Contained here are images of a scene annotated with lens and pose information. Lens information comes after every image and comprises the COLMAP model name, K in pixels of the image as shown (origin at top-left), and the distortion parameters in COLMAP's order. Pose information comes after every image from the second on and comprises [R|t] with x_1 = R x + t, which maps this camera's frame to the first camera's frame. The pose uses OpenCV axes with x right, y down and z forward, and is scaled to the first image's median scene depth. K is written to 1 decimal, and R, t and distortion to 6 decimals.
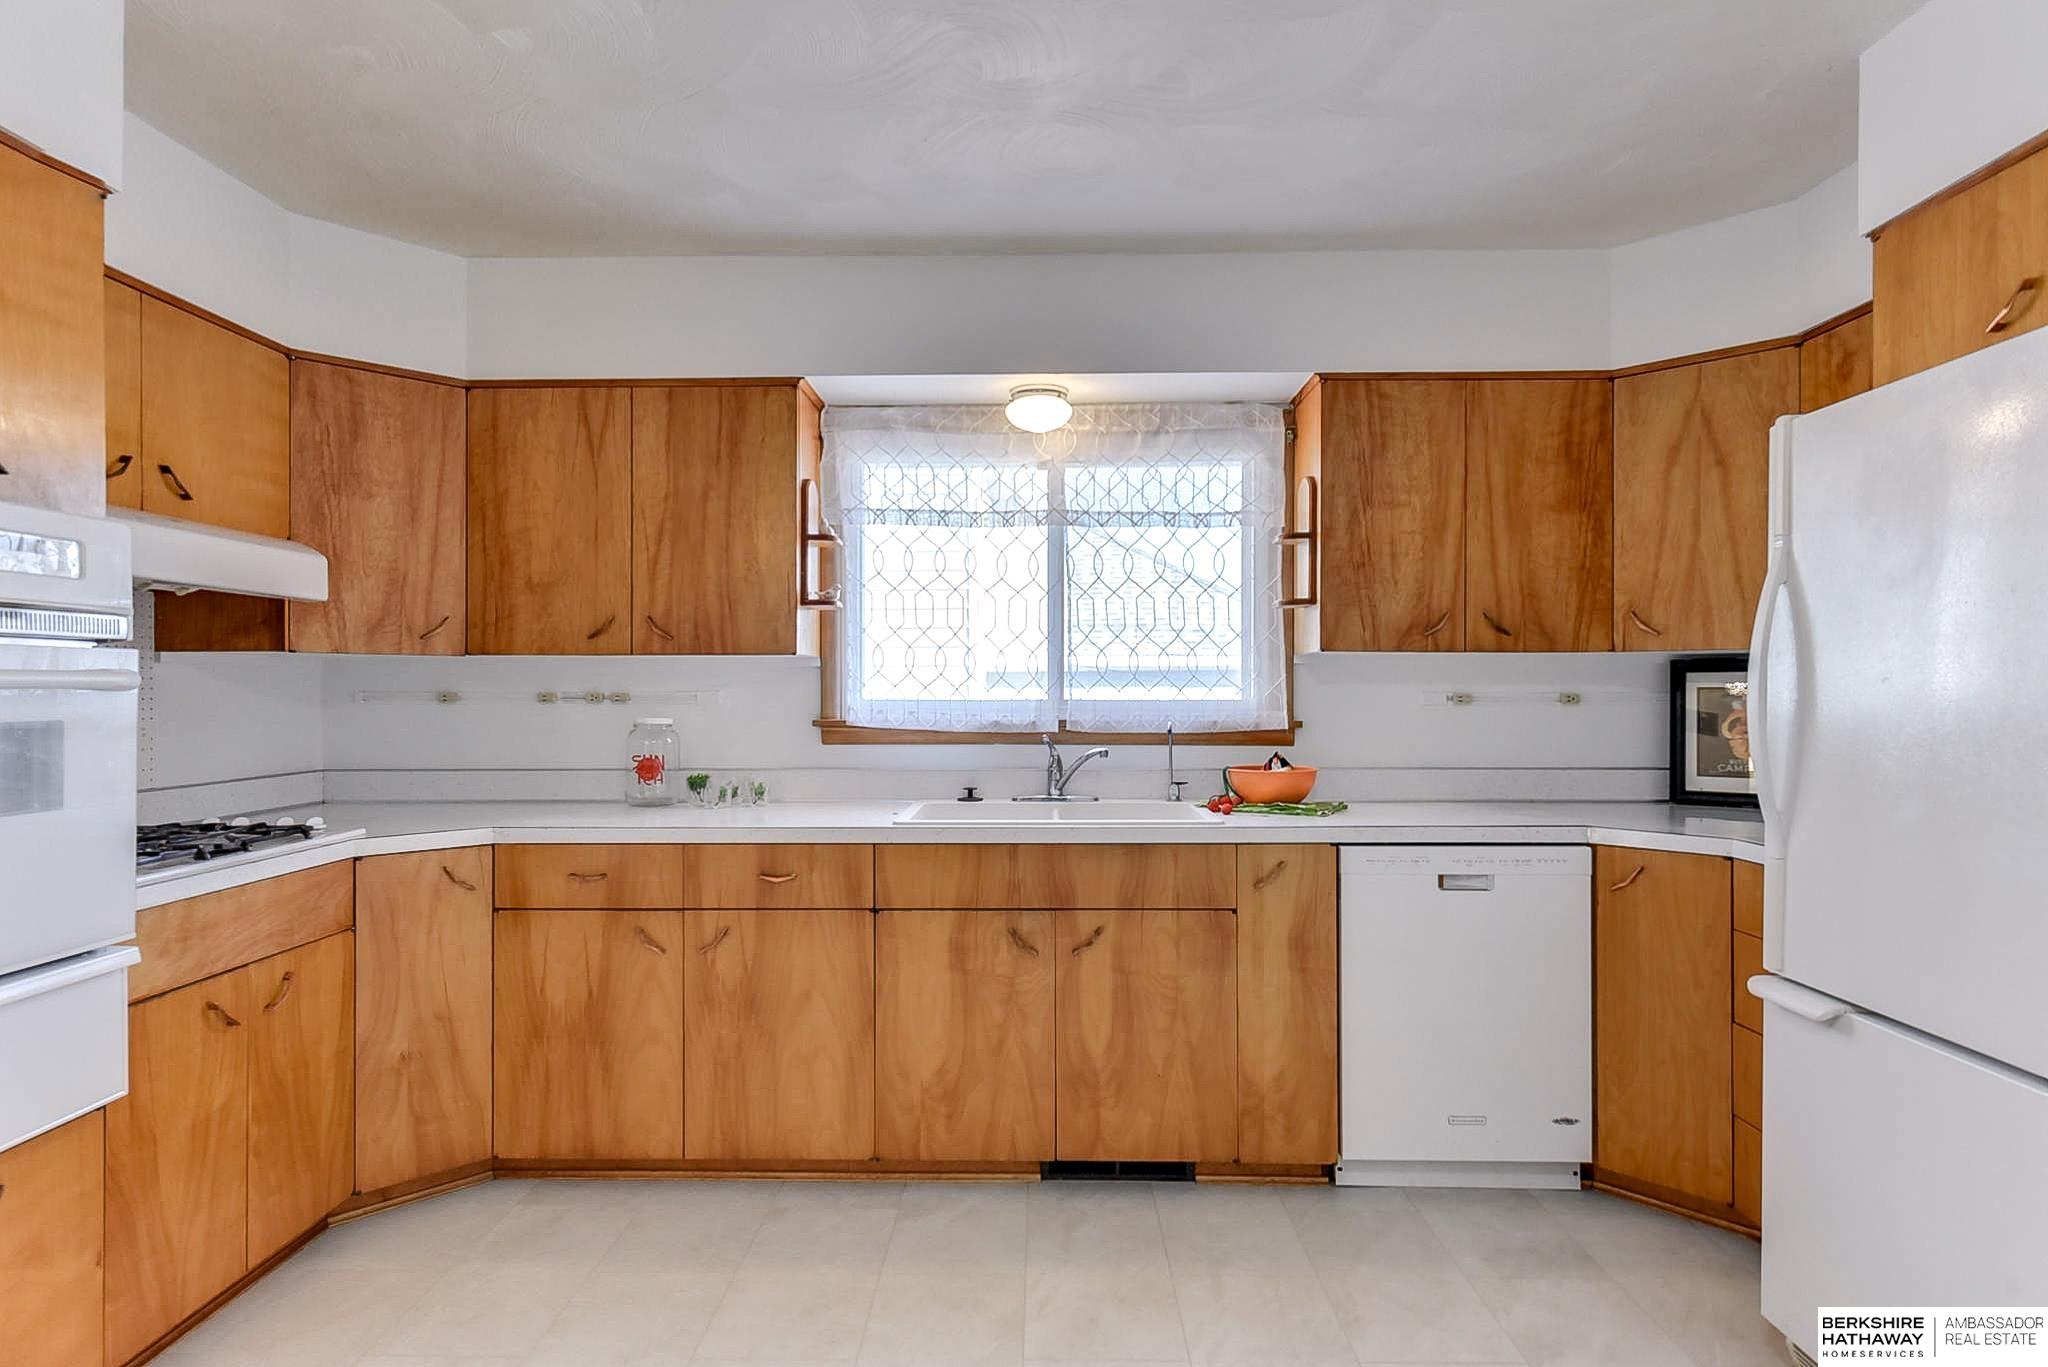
lens RADIAL K [[1119.8, 0, 1024.0], [0, 1119.8, 683.5], [0, 0, 1]] dist [0.005521, 0.000647]
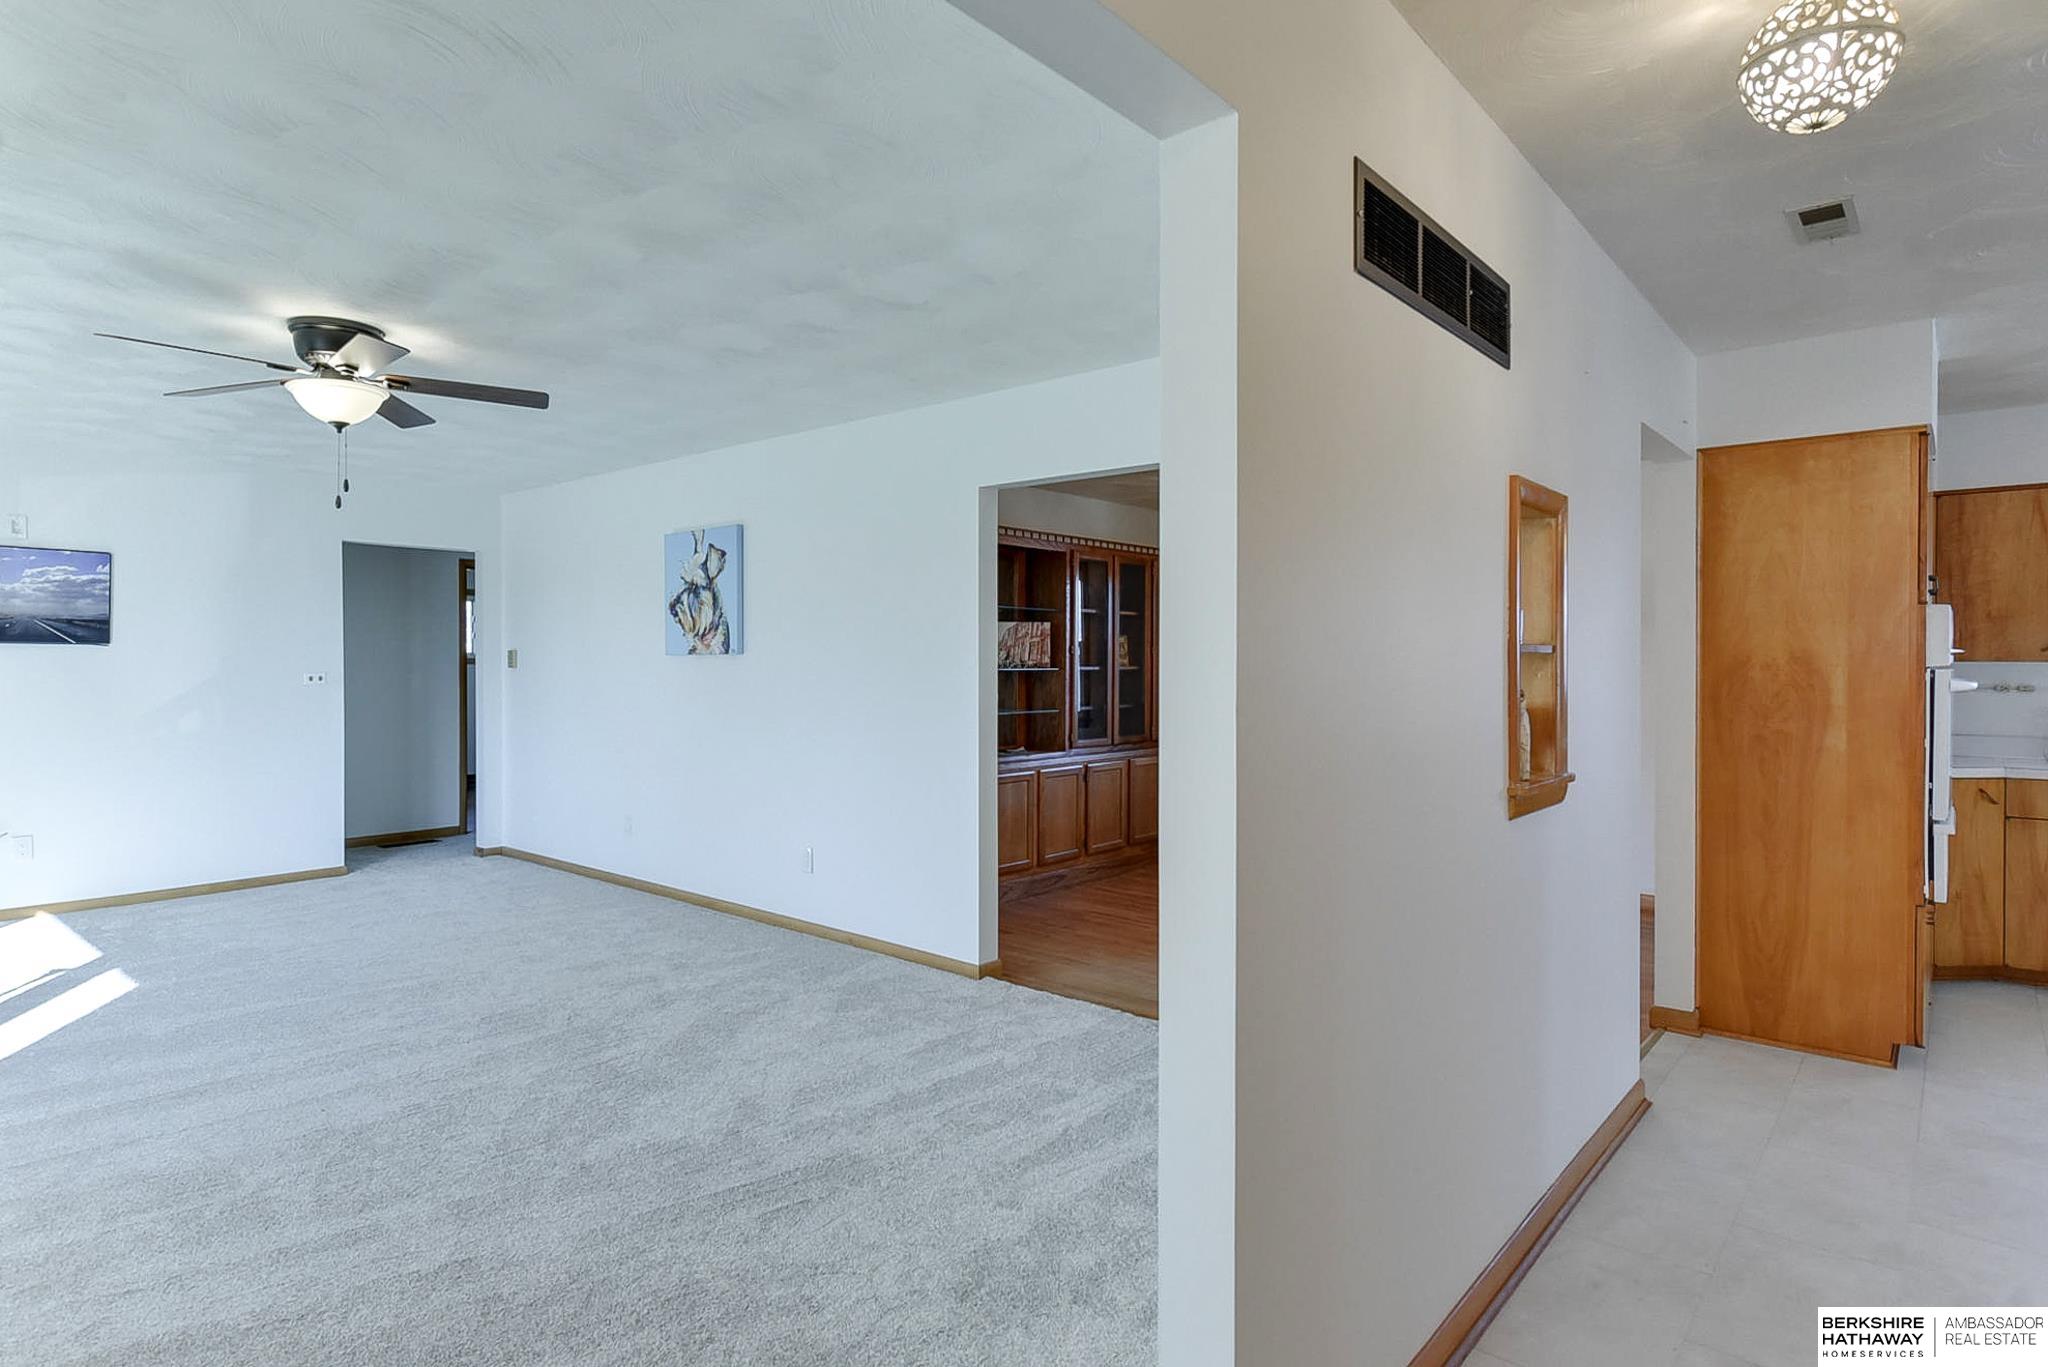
lens RADIAL K [[1100.0, 0, 987.4], [0, 1100.0, 669.7], [0, 0, 1]] dist [0.002229, -0.000117]
pose [[0.757180, 0.007883, -0.653158, -0.521502], [-0.000070, 0.999928, 0.011987, -0.034330], [0.653206, -0.009030, 0.757127, -1.157797]]
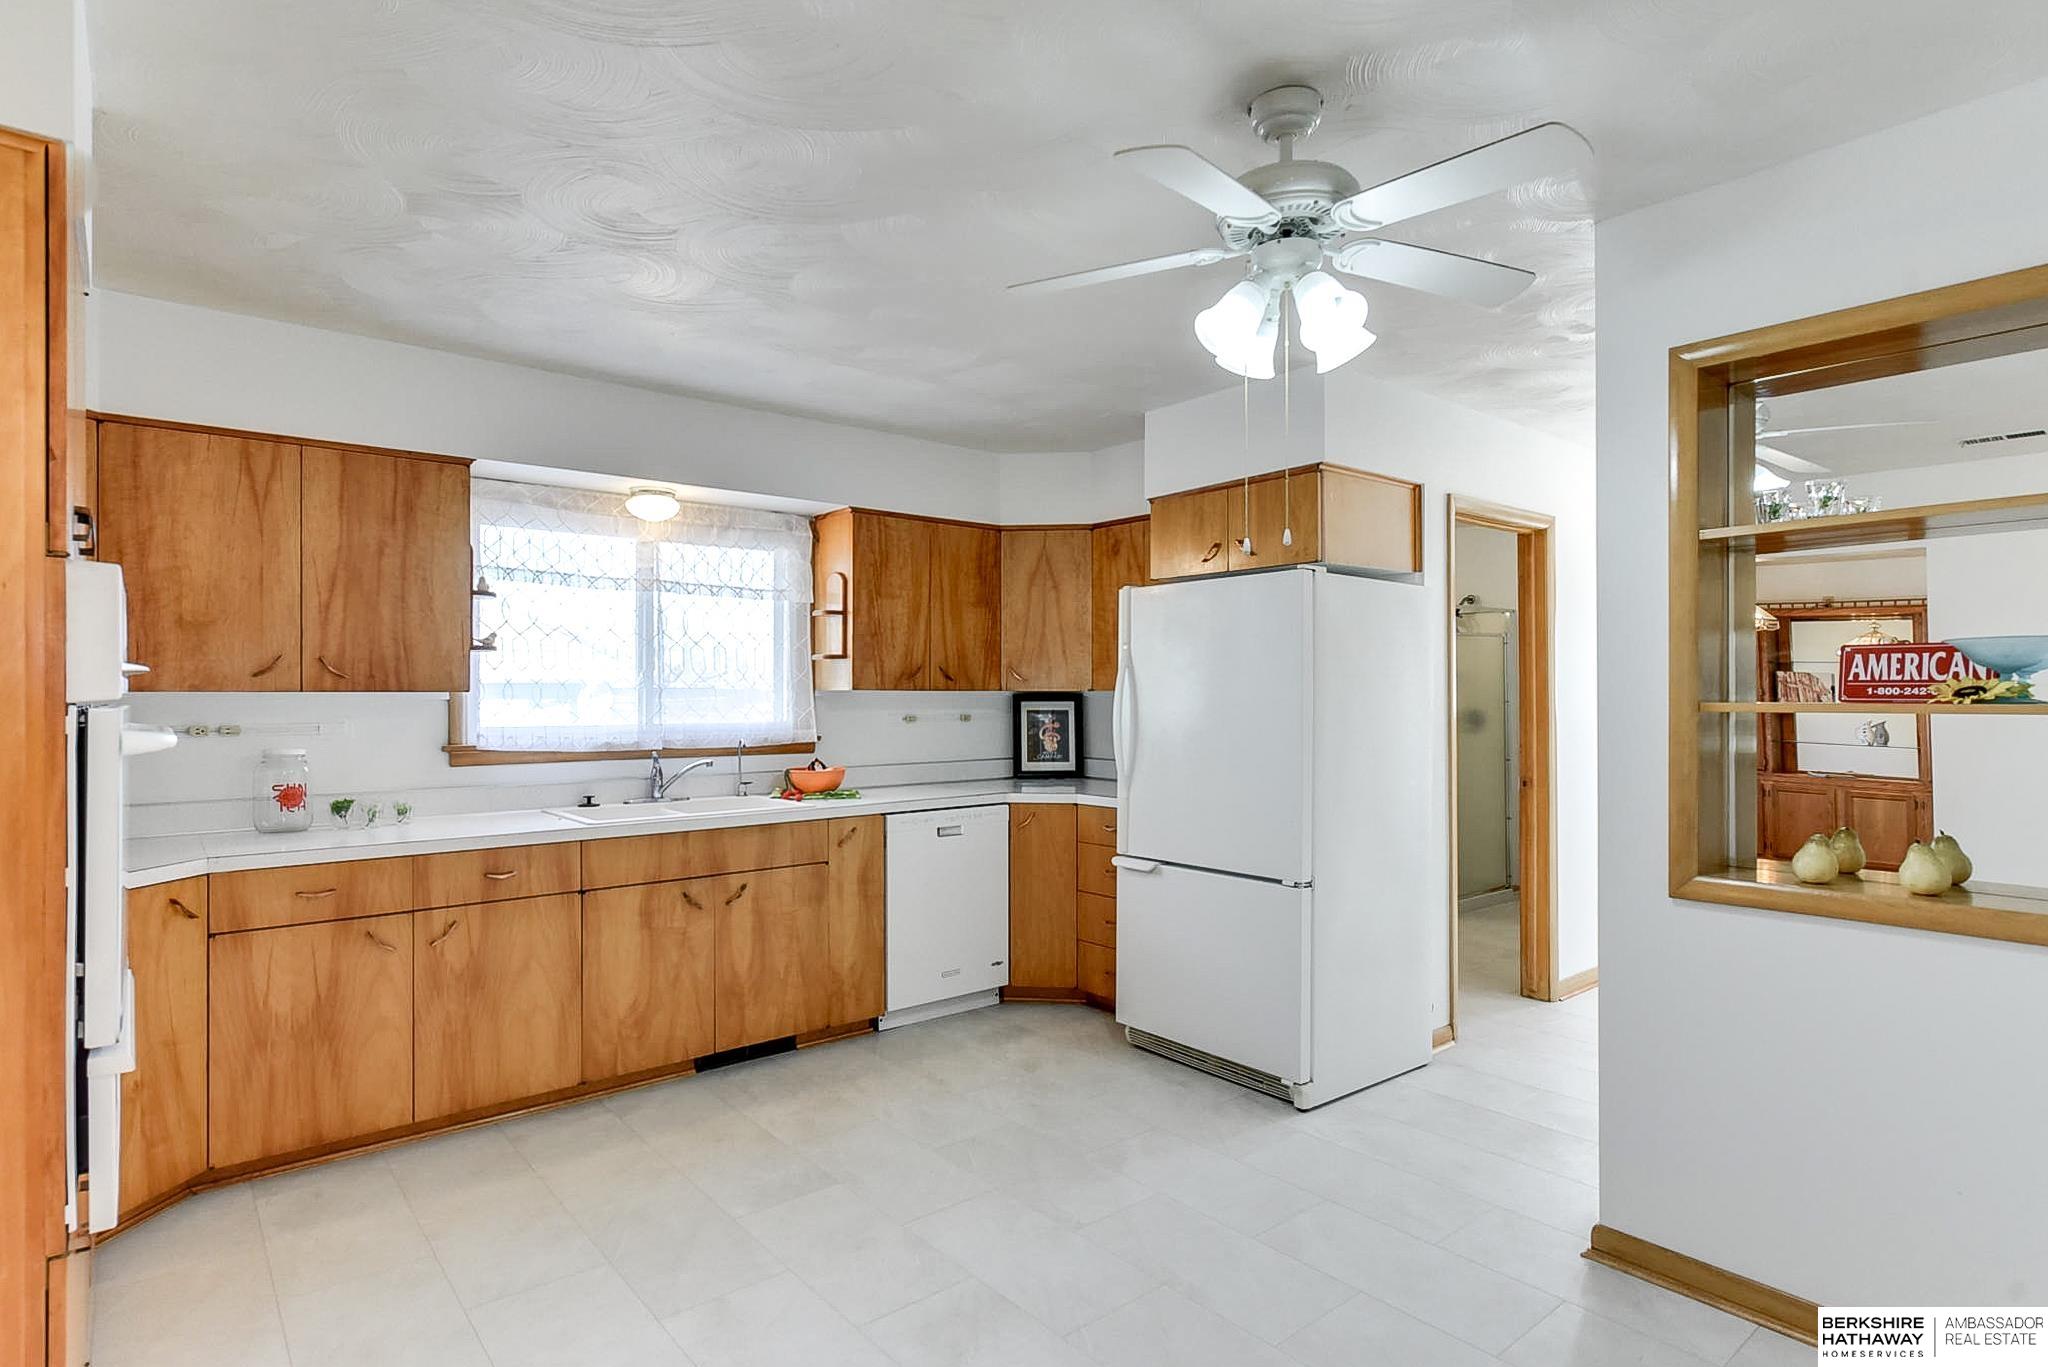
lens RADIAL K [[1056.0, 0, 1022.7], [0, 1056.0, 690.9], [0, 0, 1]] dist [0.001333, -0.000083]
pose [[0.756891, 0.001609, 0.653540, -0.515514], [-0.002182, 0.999998, 0.000066, -0.029532], [-0.653538, -0.001476, 0.756892, -0.243381]]
